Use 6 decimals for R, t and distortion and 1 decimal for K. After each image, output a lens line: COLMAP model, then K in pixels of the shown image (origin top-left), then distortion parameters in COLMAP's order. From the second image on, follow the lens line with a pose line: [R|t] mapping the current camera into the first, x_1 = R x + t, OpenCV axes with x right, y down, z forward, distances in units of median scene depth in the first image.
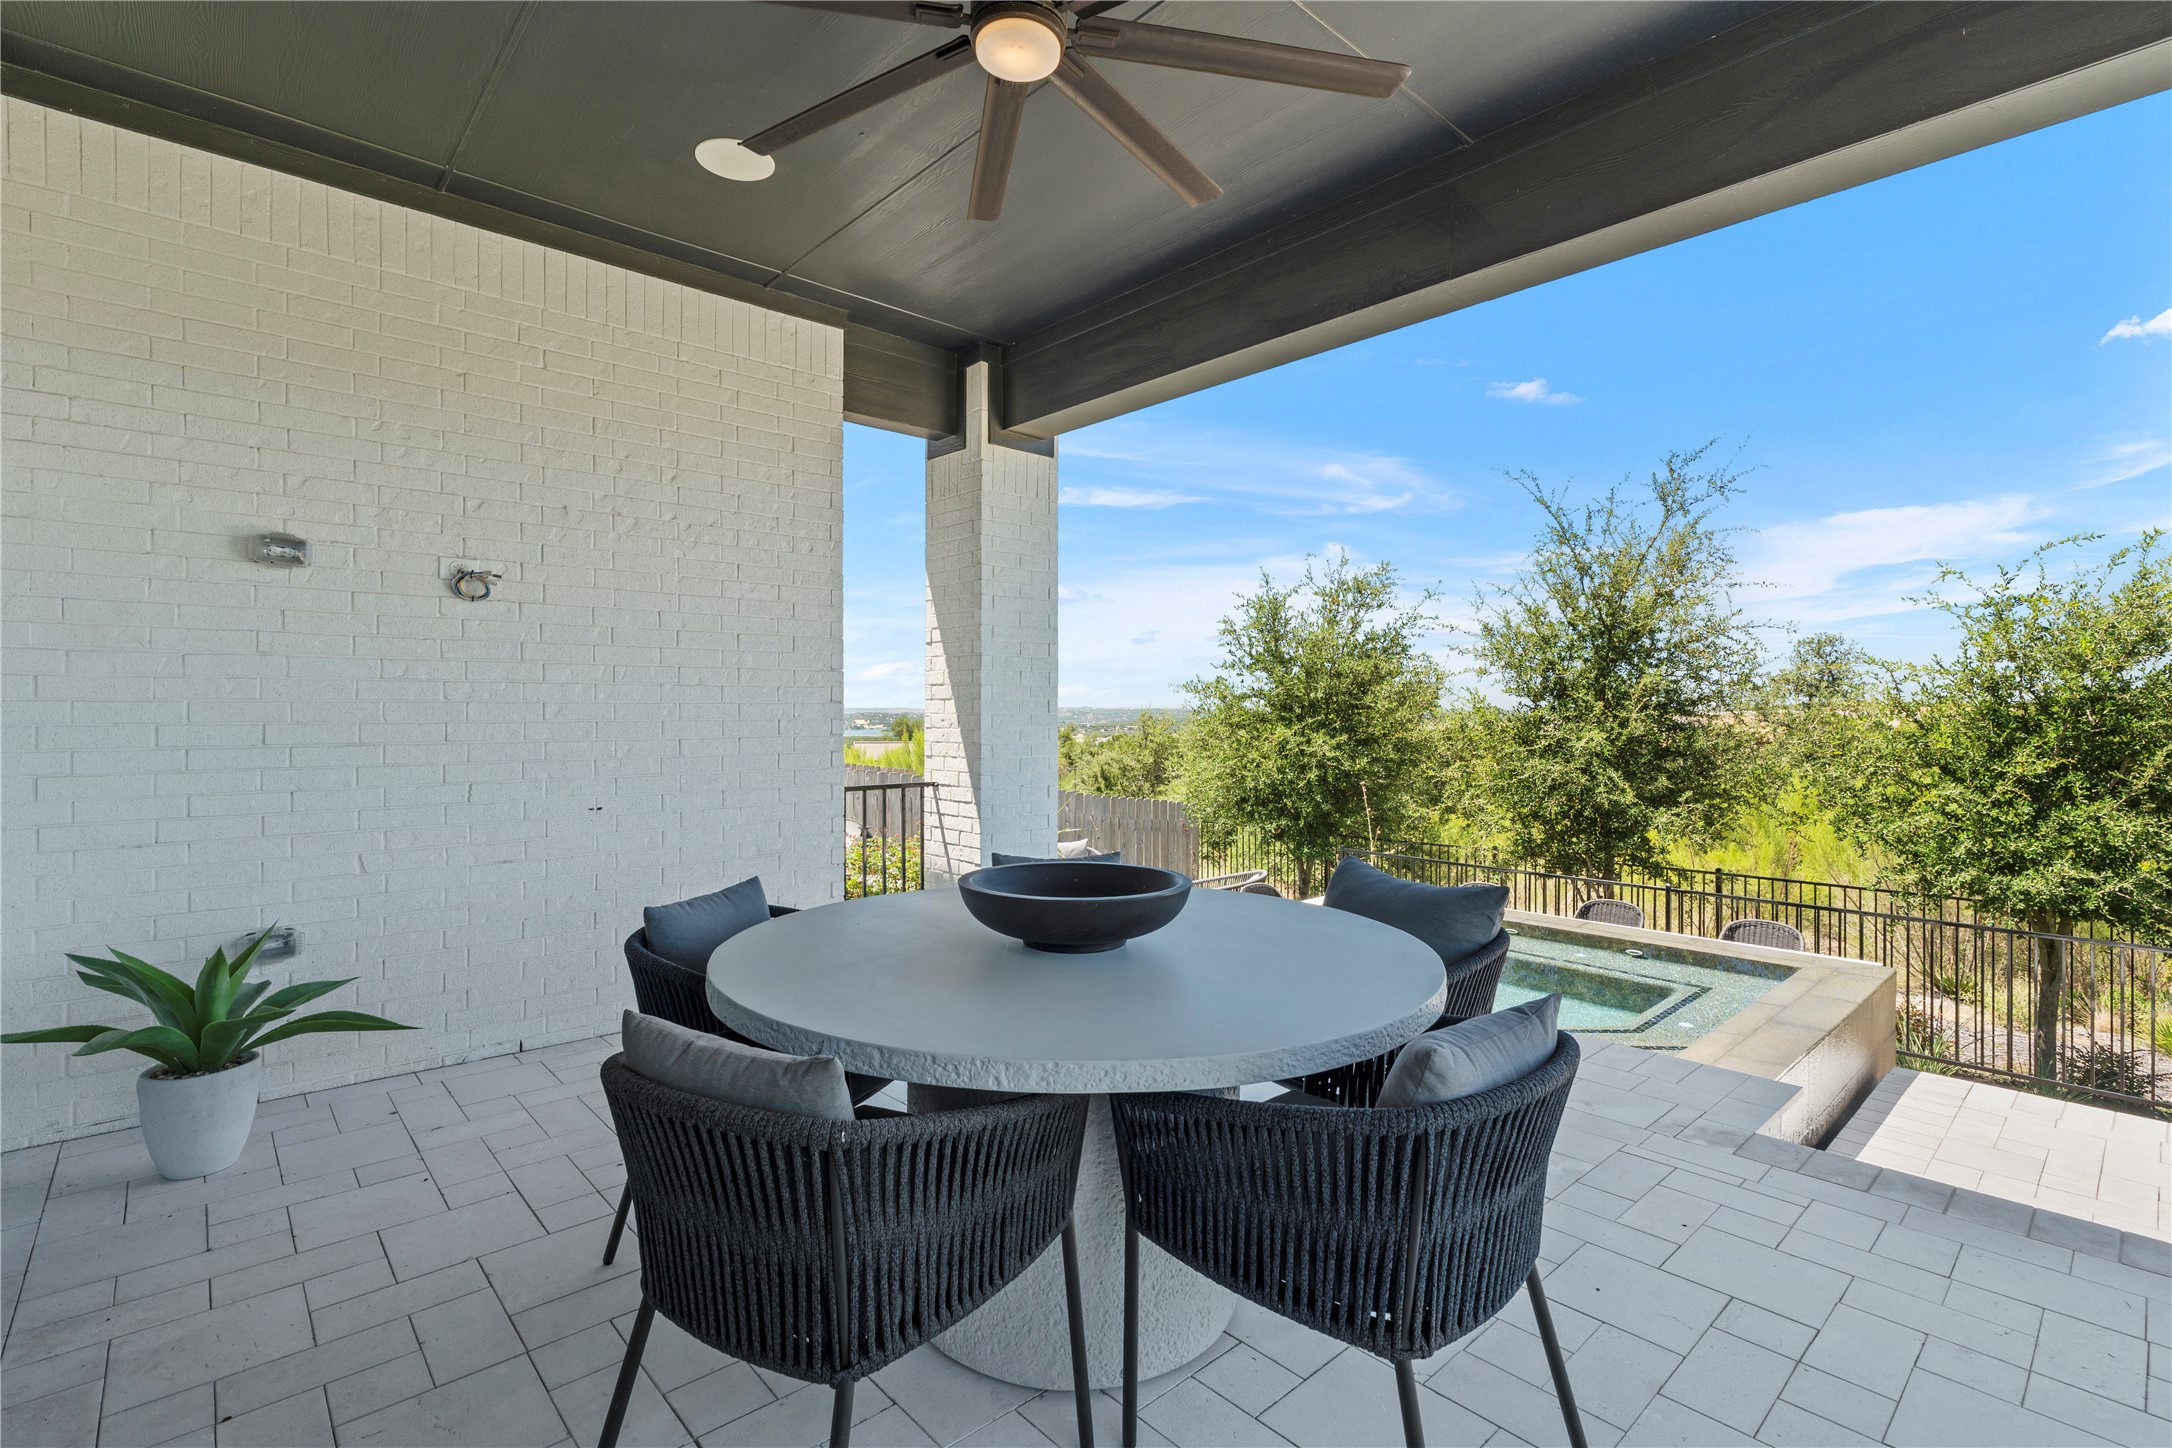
lens RADIAL K [[978.7, 0, 1092.9], [0, 978.7, 712.3], [0, 0, 1]] dist [0.002825, 0.000300]
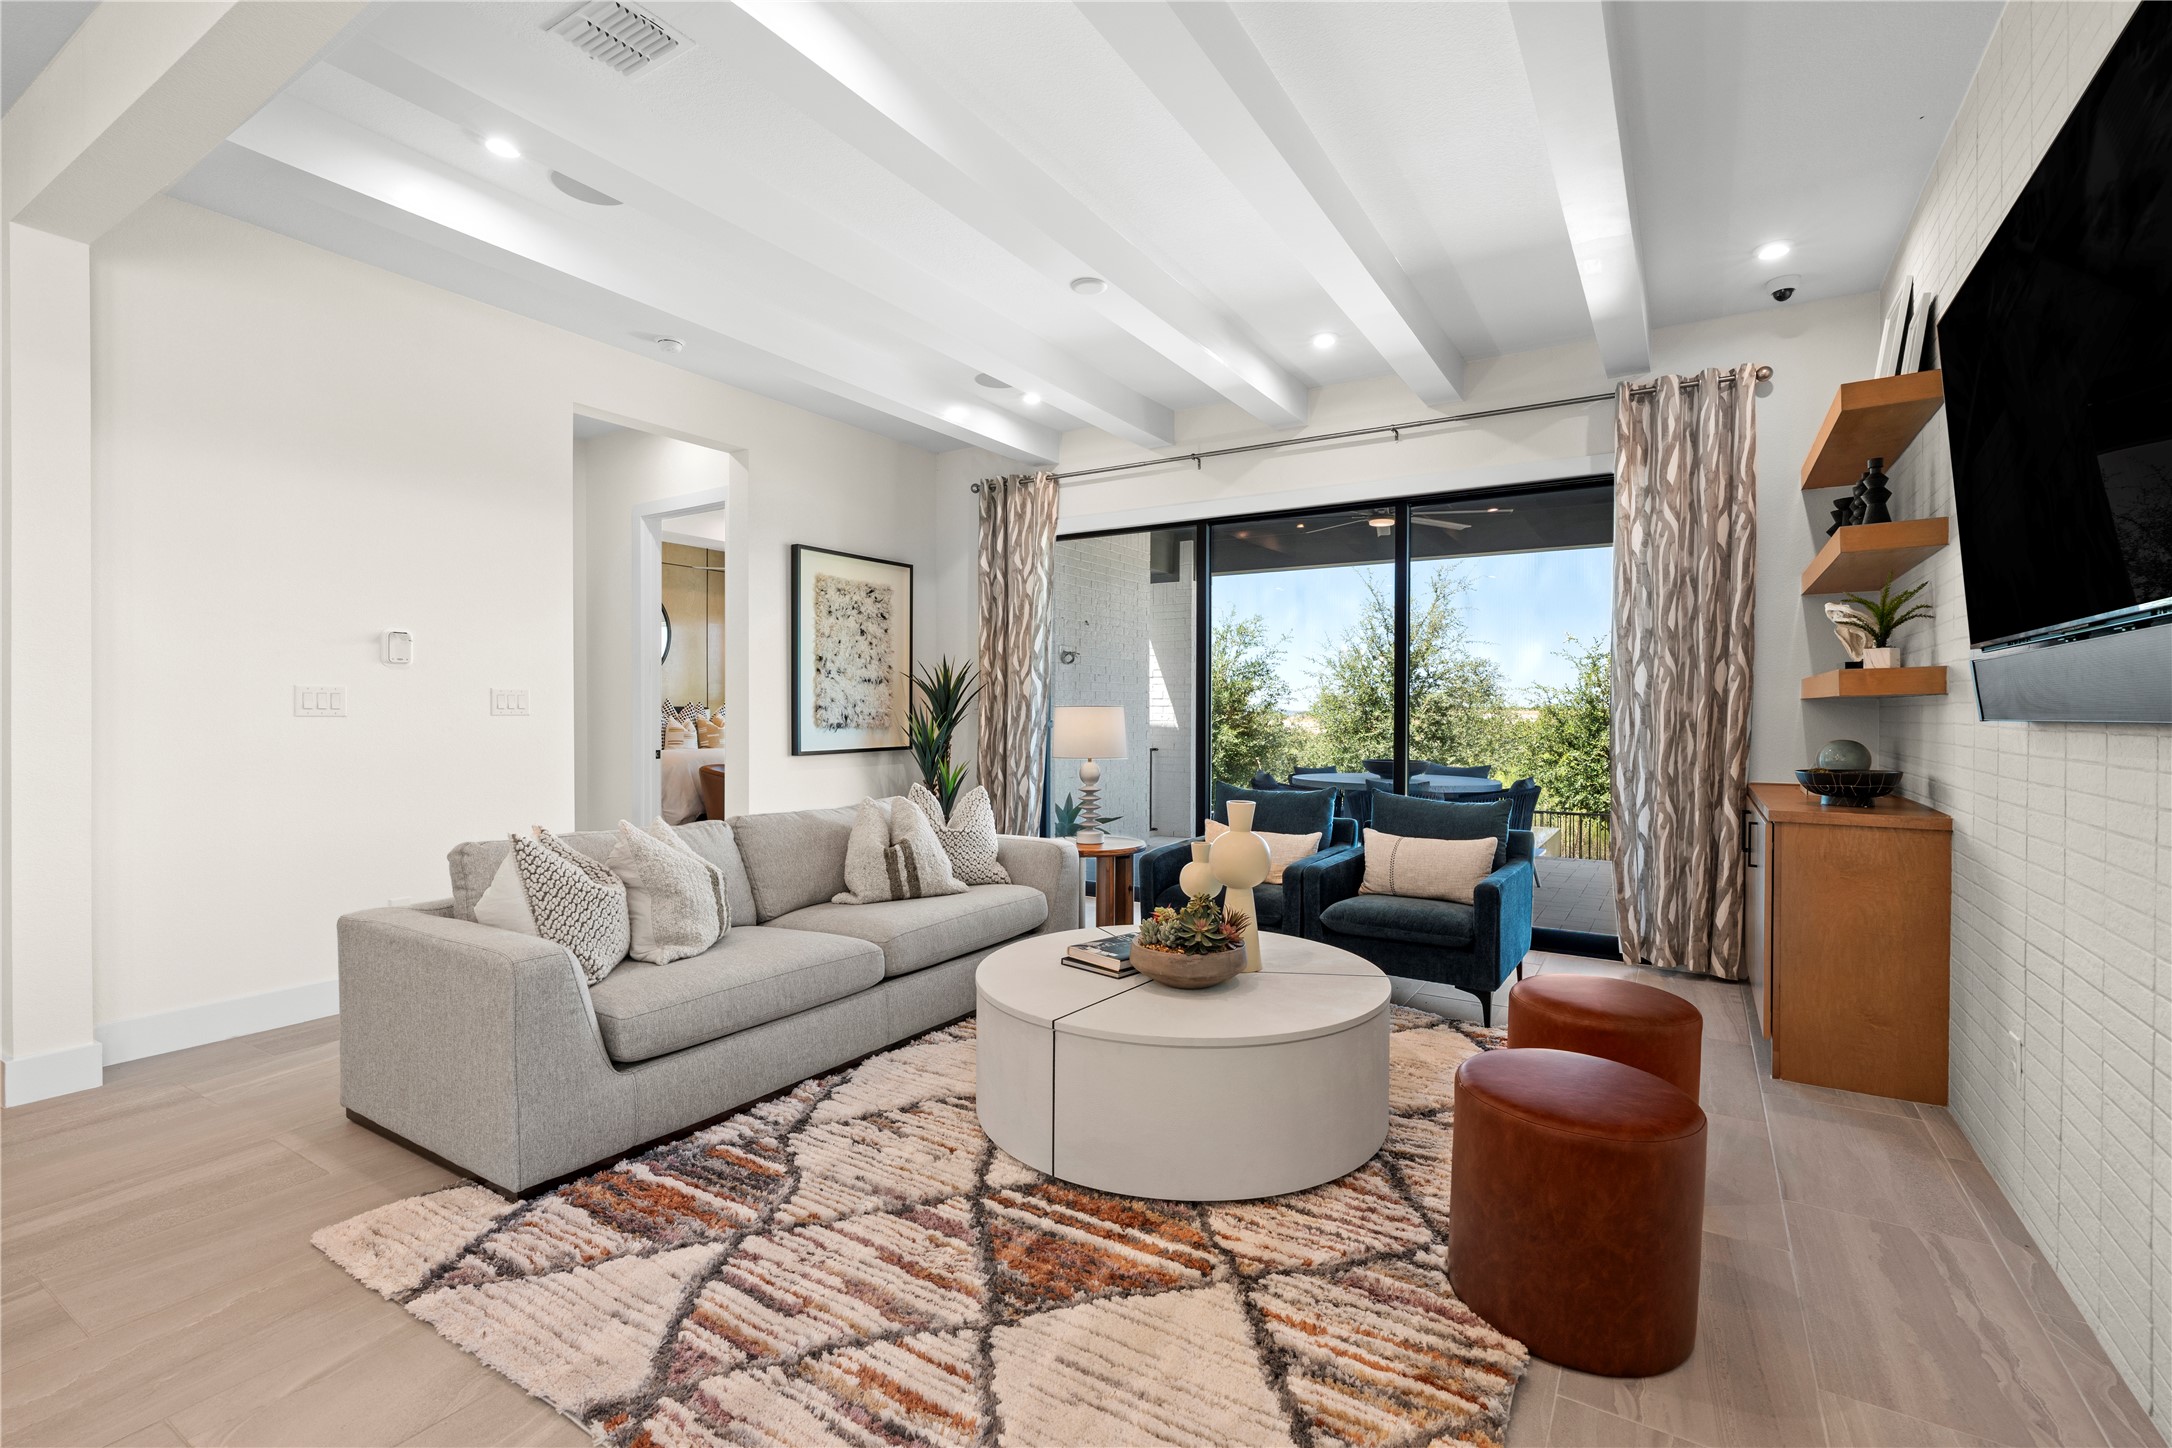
lens RADIAL K [[978.7, 0, 1071.8], [0, 978.7, 720.1], [0, 0, 1]] dist [0.002825, 0.000300]
pose [[0.964550, 0.001067, 0.263897, -0.571286], [-0.002508, 0.999984, 0.005124, 0.003685], [-0.263887, -0.005604, 0.964537, -0.582979]]
